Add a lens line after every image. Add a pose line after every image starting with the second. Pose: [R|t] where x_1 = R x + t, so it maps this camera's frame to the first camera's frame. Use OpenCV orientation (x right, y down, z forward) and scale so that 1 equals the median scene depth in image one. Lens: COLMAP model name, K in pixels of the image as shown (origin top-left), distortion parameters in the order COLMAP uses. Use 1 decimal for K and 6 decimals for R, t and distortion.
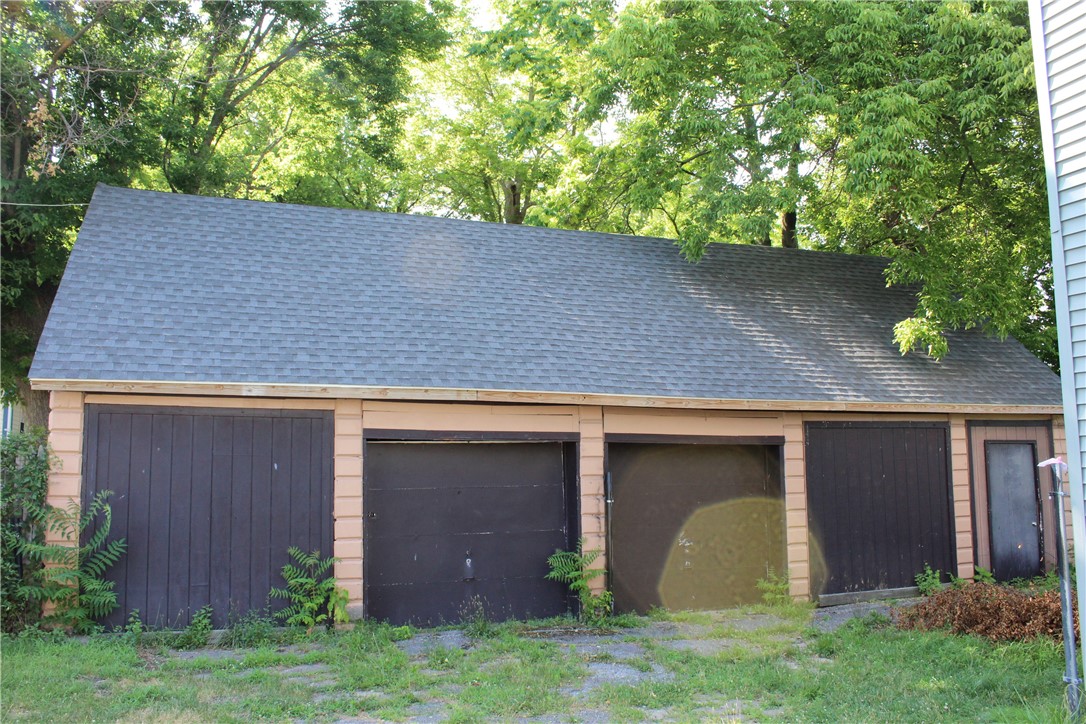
lens RADIAL K [[893.5, 0, 543.0], [0, 893.5, 362.0], [0, 0, 1]] dist [-0.109033, 0.011738]
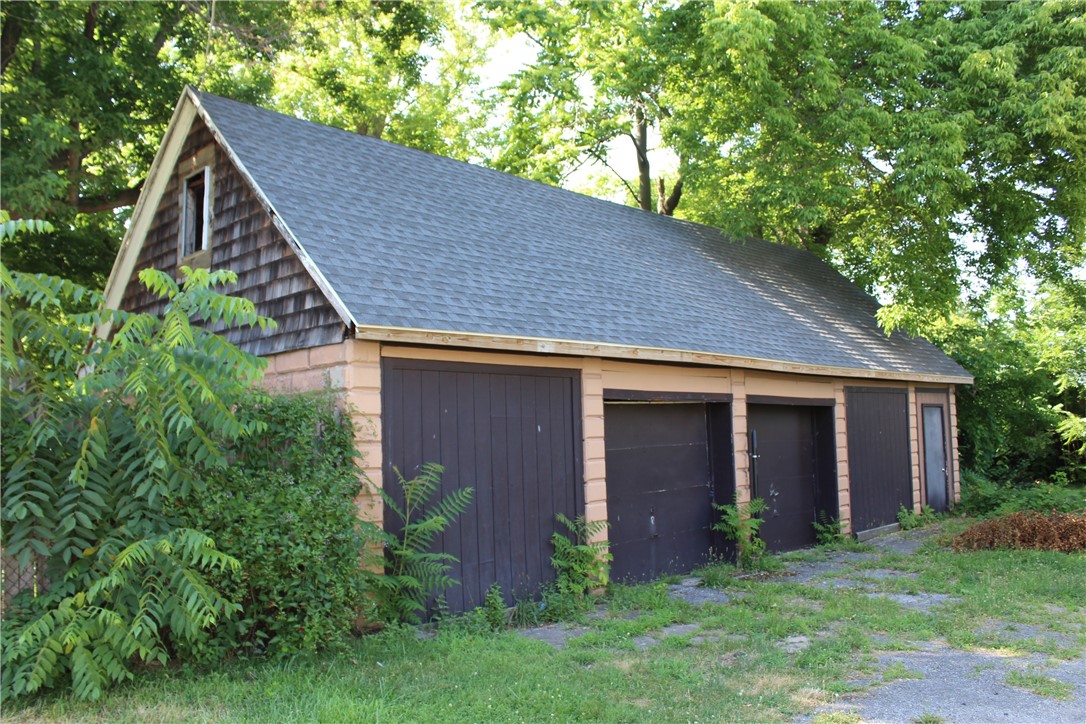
lens RADIAL K [[893.5, 0, 543.0], [0, 893.5, 362.0], [0, 0, 1]] dist [-0.109033, 0.011738]
pose [[0.896674, 0.031335, 0.441582, -0.692021], [-0.059890, 0.996908, 0.050870, 0.000869], [-0.438622, -0.072060, 0.895778, 0.159530]]
